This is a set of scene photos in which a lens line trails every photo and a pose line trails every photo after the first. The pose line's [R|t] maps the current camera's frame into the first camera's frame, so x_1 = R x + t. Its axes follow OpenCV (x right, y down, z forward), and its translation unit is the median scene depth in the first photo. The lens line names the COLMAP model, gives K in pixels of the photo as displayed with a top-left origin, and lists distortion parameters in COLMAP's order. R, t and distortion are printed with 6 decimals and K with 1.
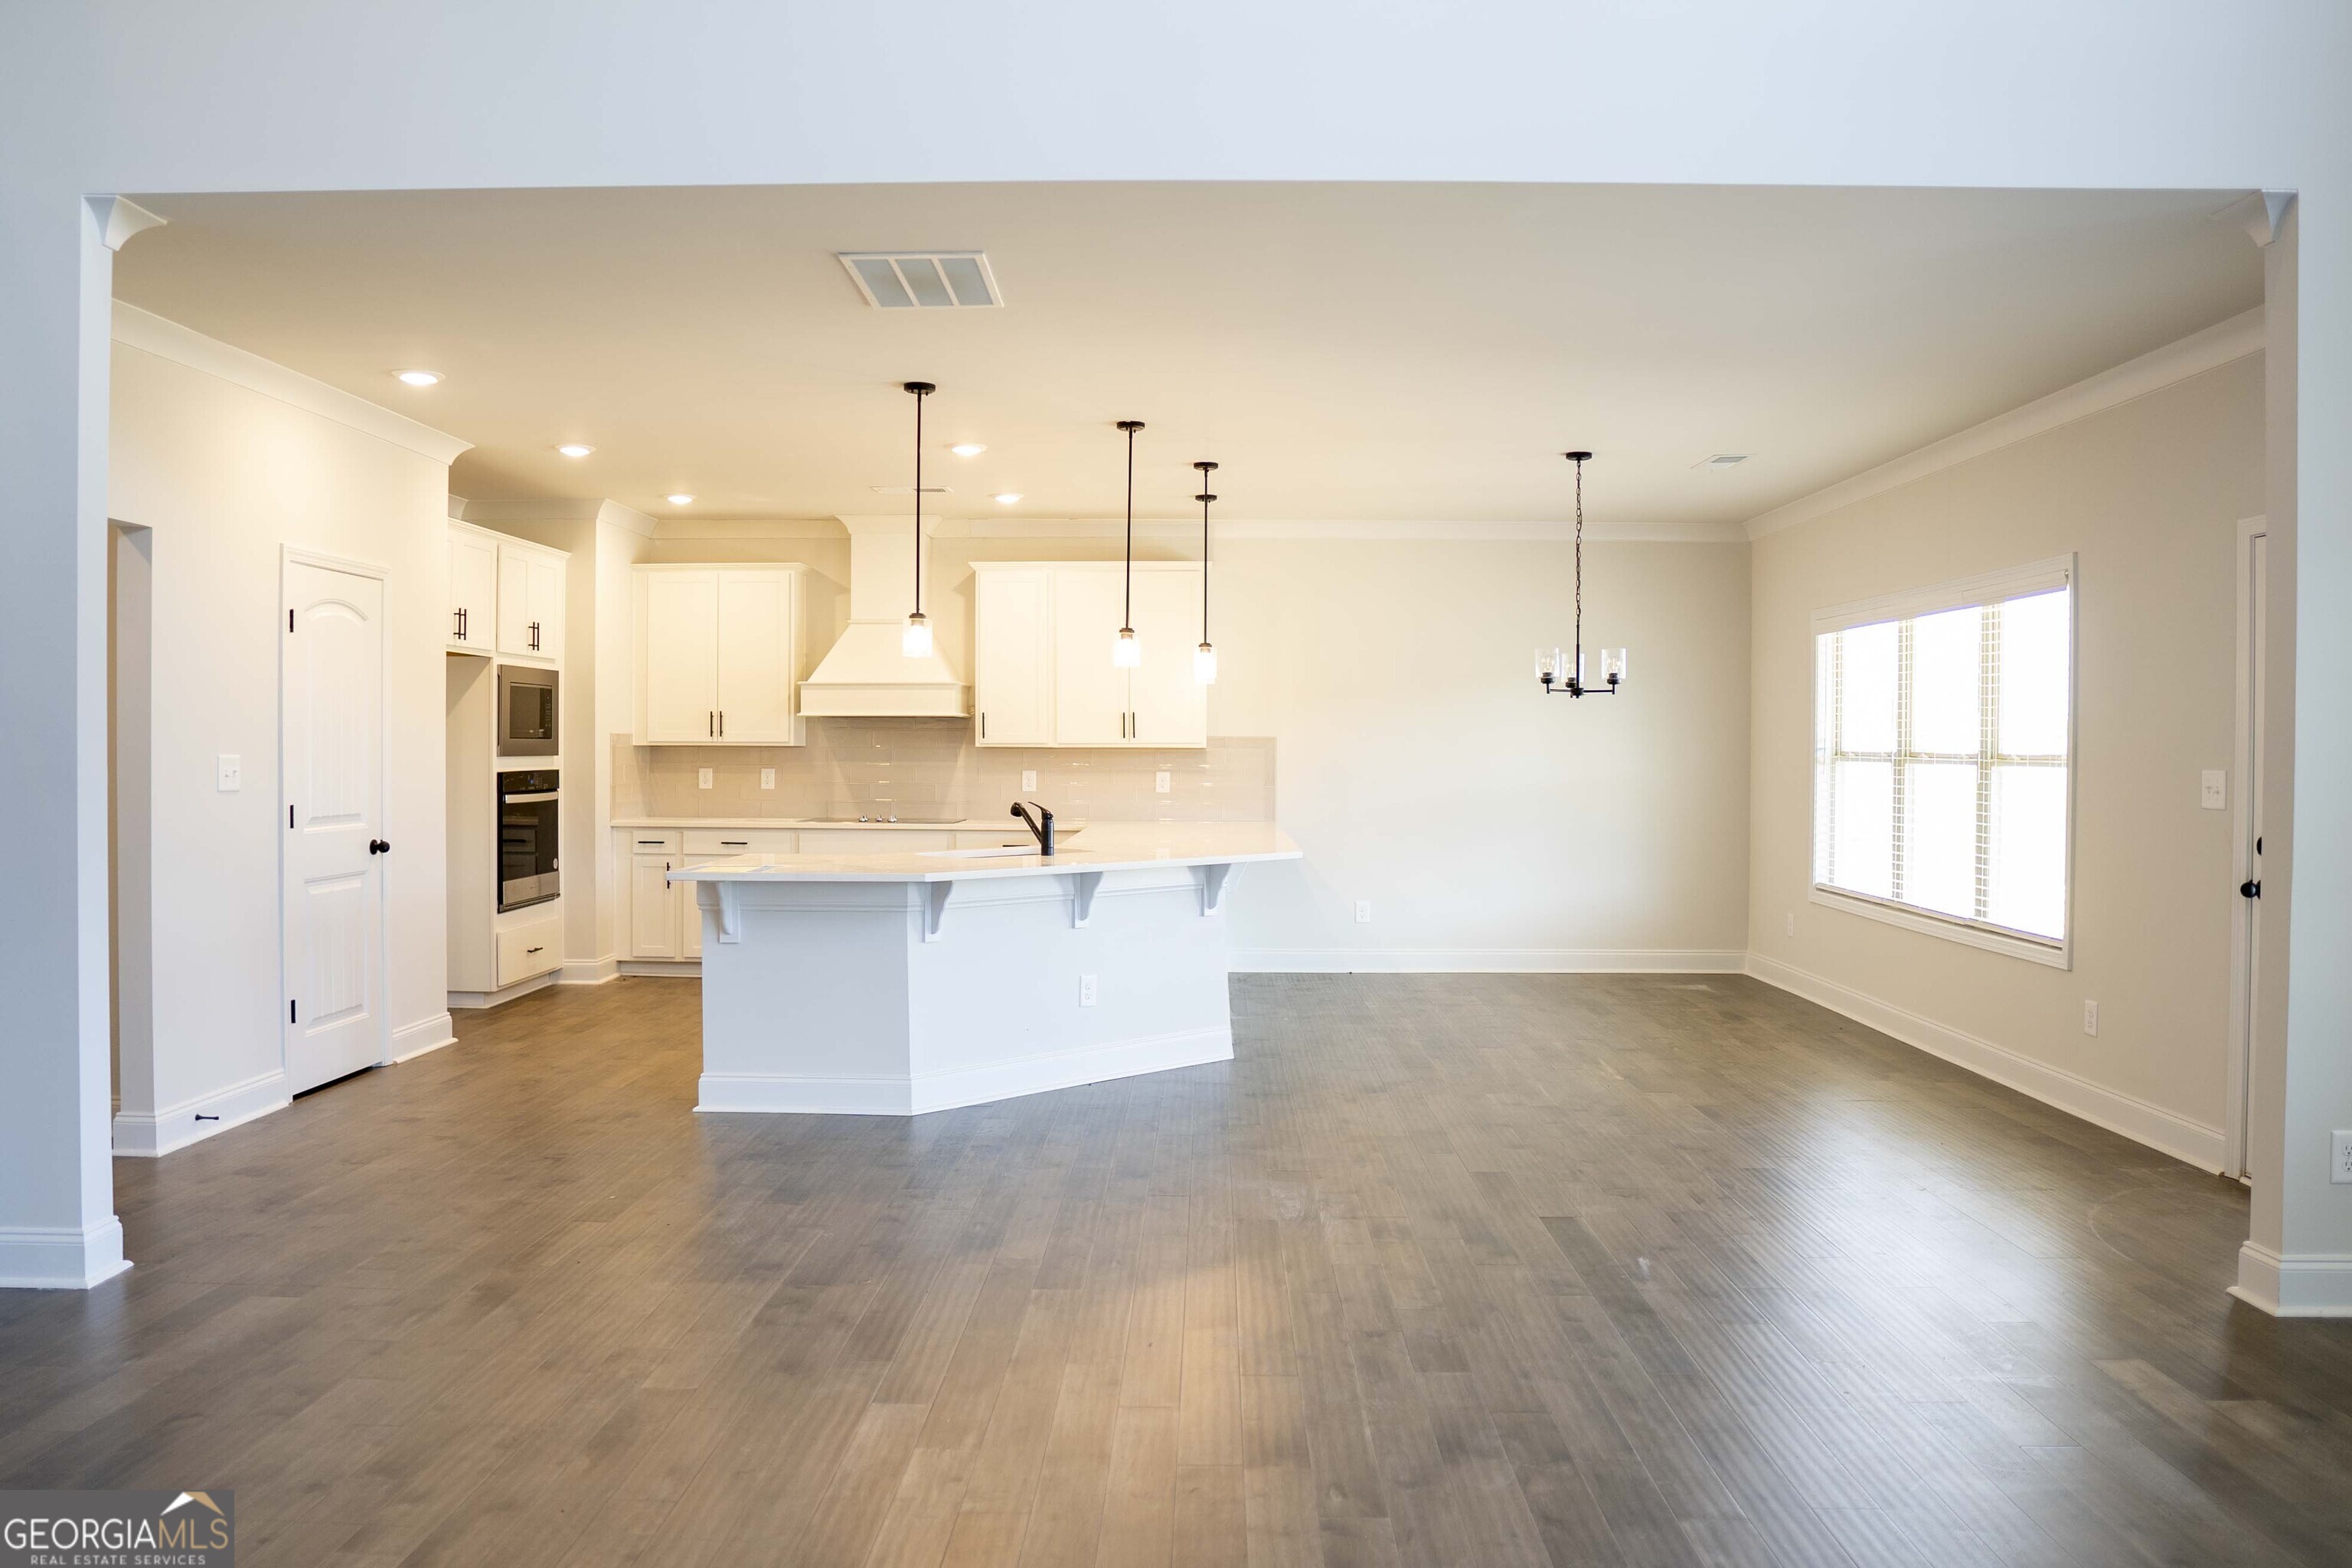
lens RADIAL K [[1657.1, 0, 1175.7], [0, 1657.1, 771.4], [0, 0, 1]] dist [-0.106467, 0.066351]
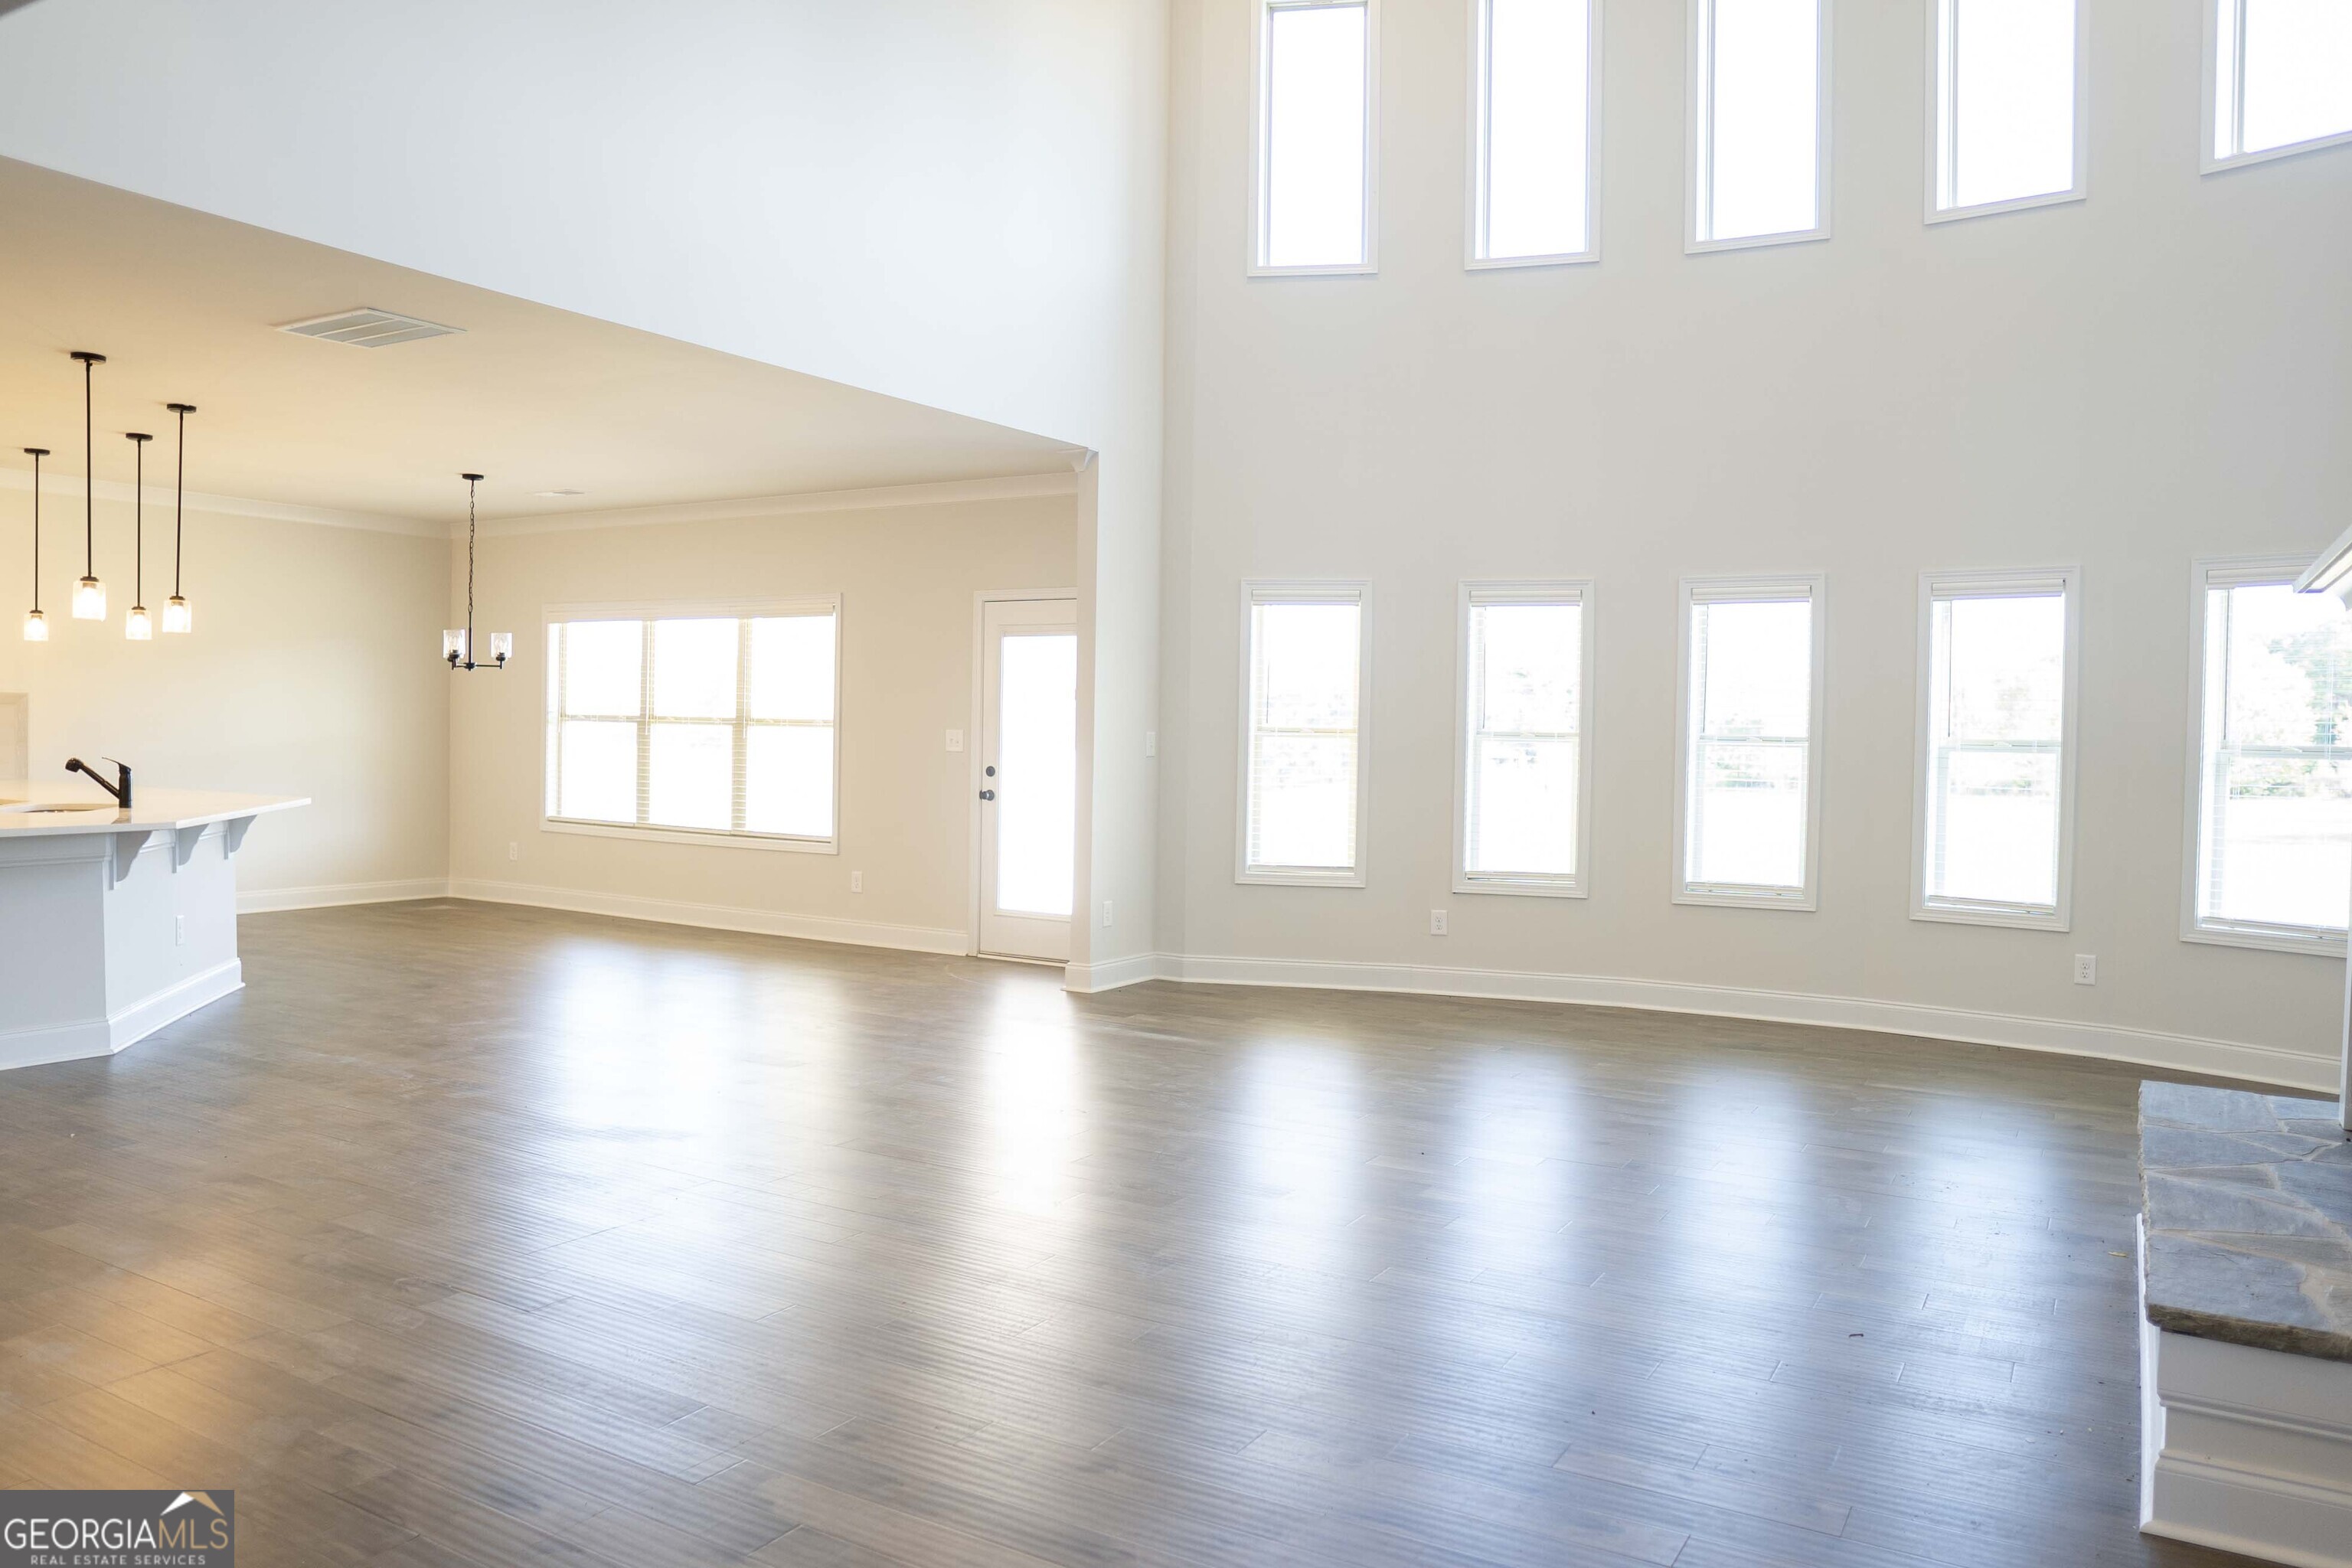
lens RADIAL K [[1657.1, 0, 1177.9], [0, 1657.1, 771.1], [0, 0, 1]] dist [-0.106467, 0.066351]
pose [[0.491441, -0.019321, 0.870697, -0.474423], [-0.003665, 0.999699, 0.024252, -0.000129], [-0.870903, -0.015109, 0.491222, -0.065428]]
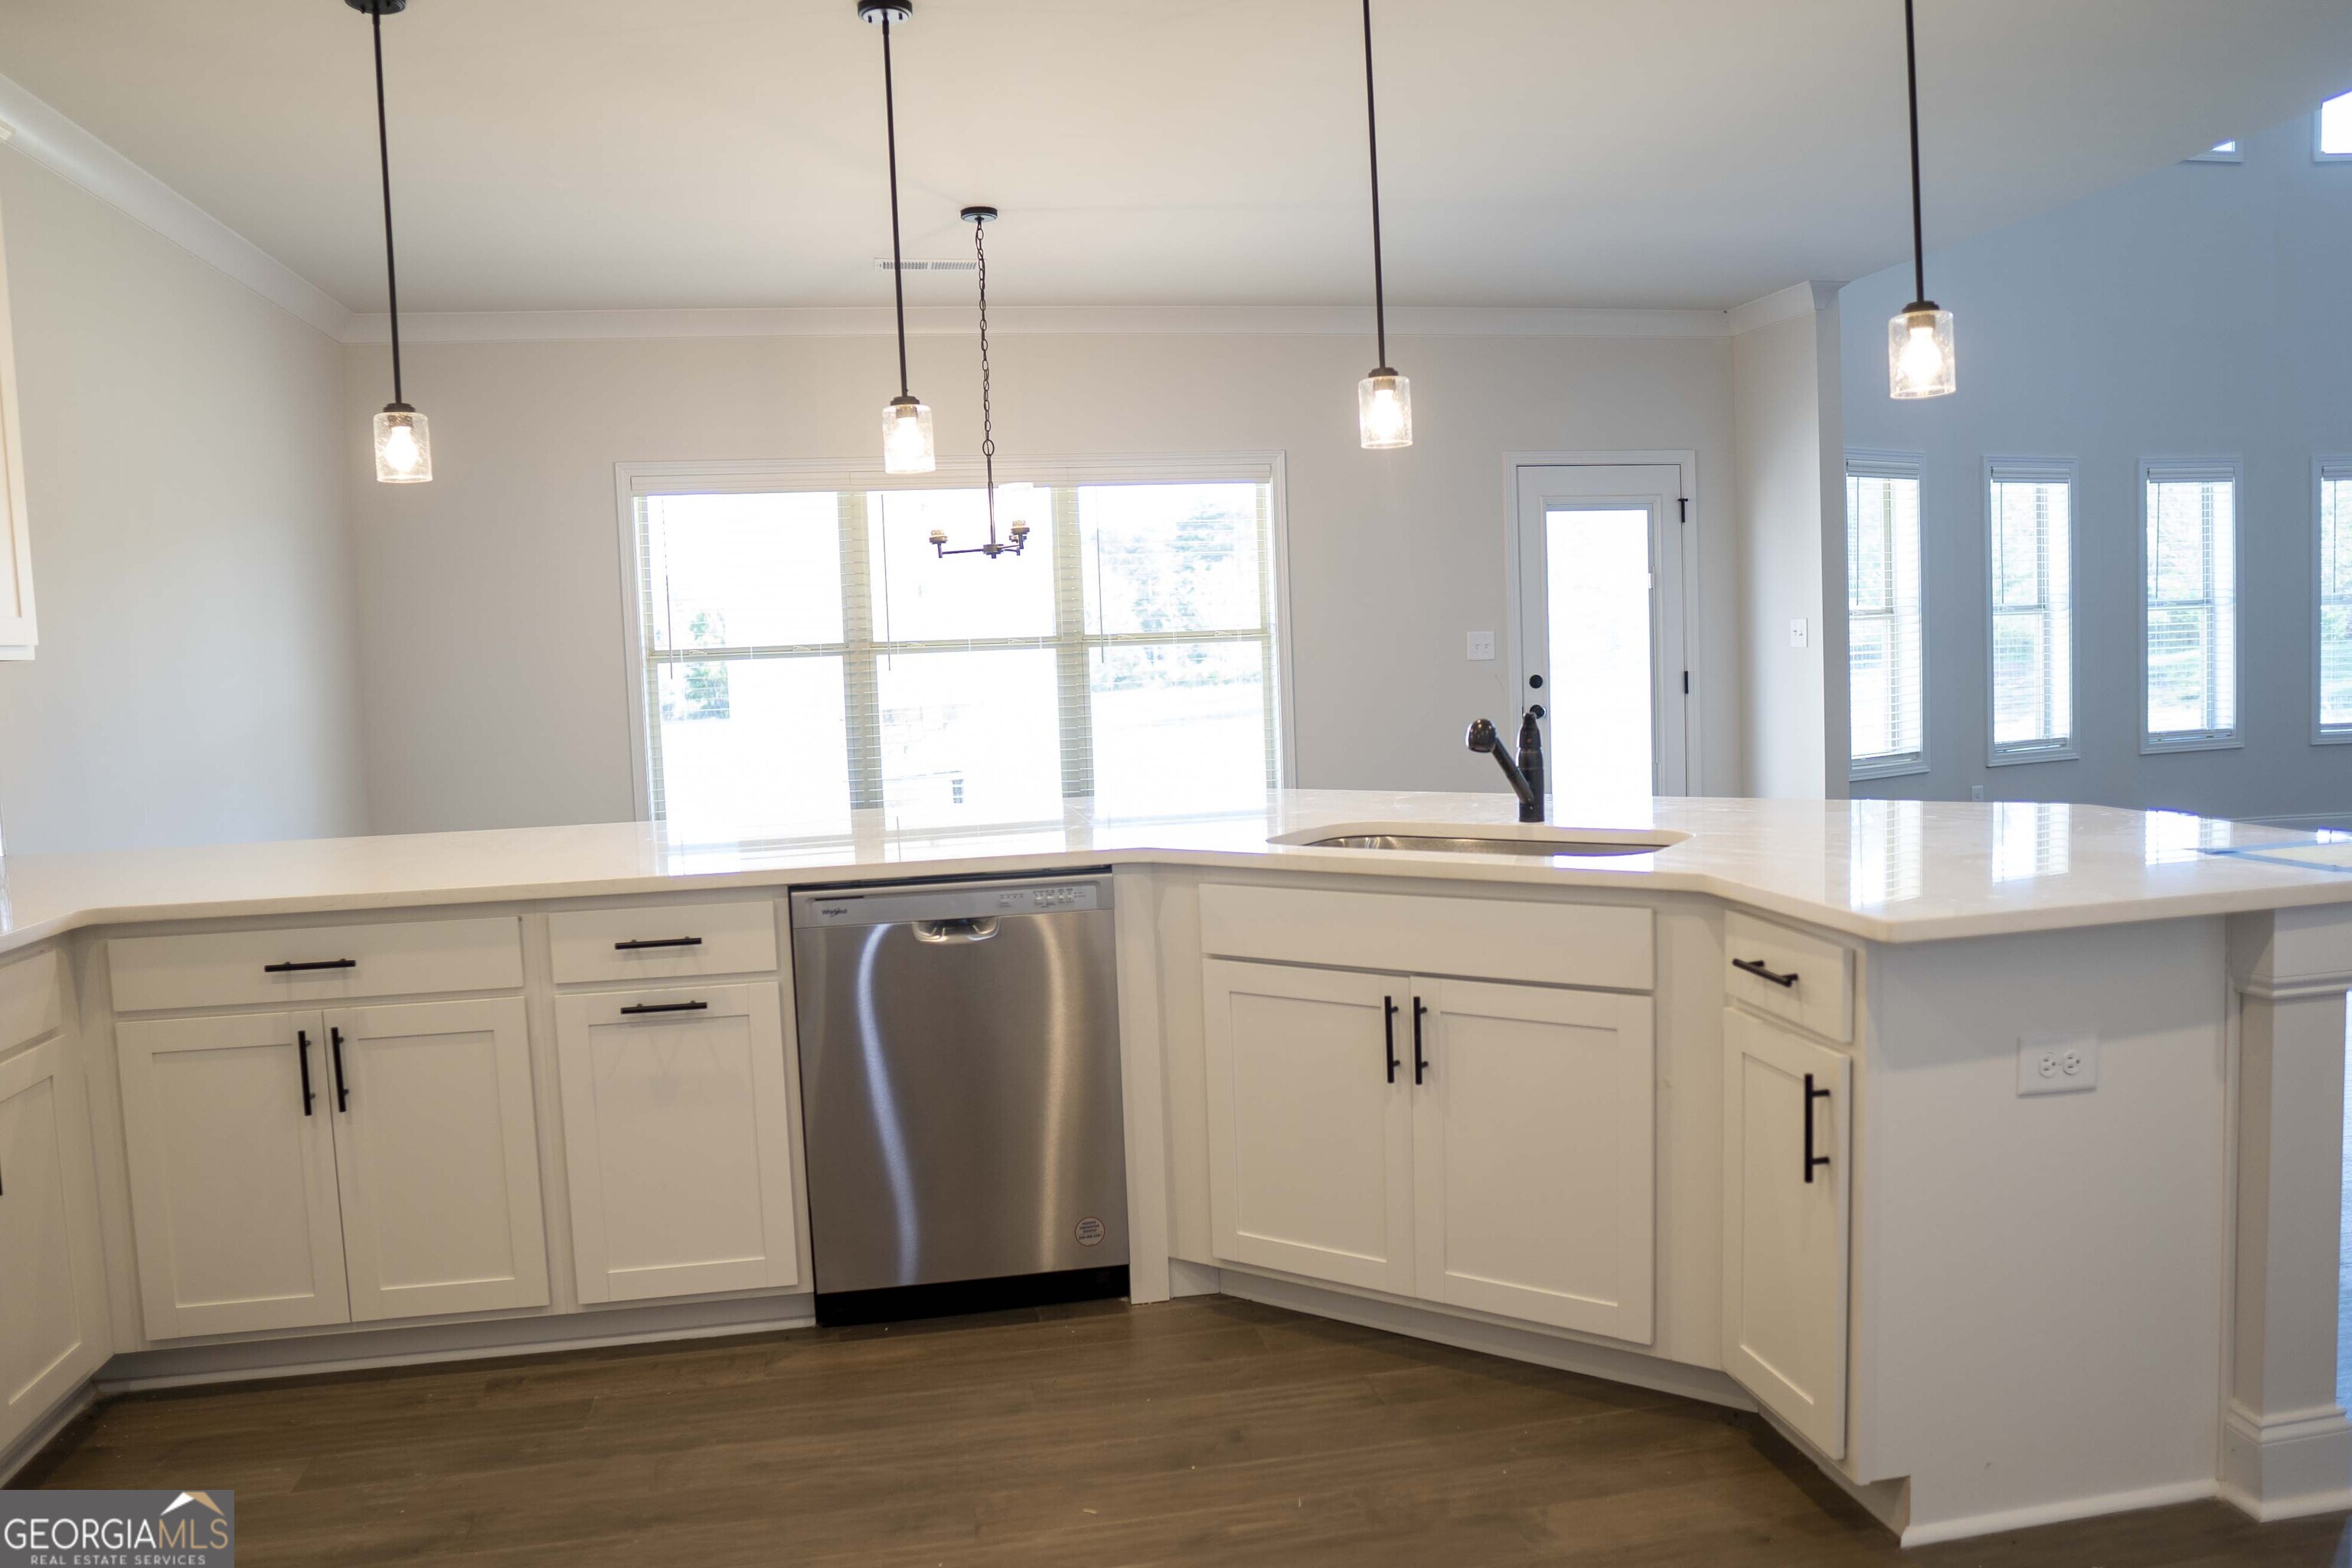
lens RADIAL K [[1657.1, 0, 1175.8], [0, 1657.1, 772.9], [0, 0, 1]] dist [-0.106467, 0.066351]
pose [[-0.204383, -0.071273, 0.976293, -0.393243], [0.051486, 0.995183, 0.083431, -0.006700], [-0.977536, 0.067318, -0.199728, 0.893180]]
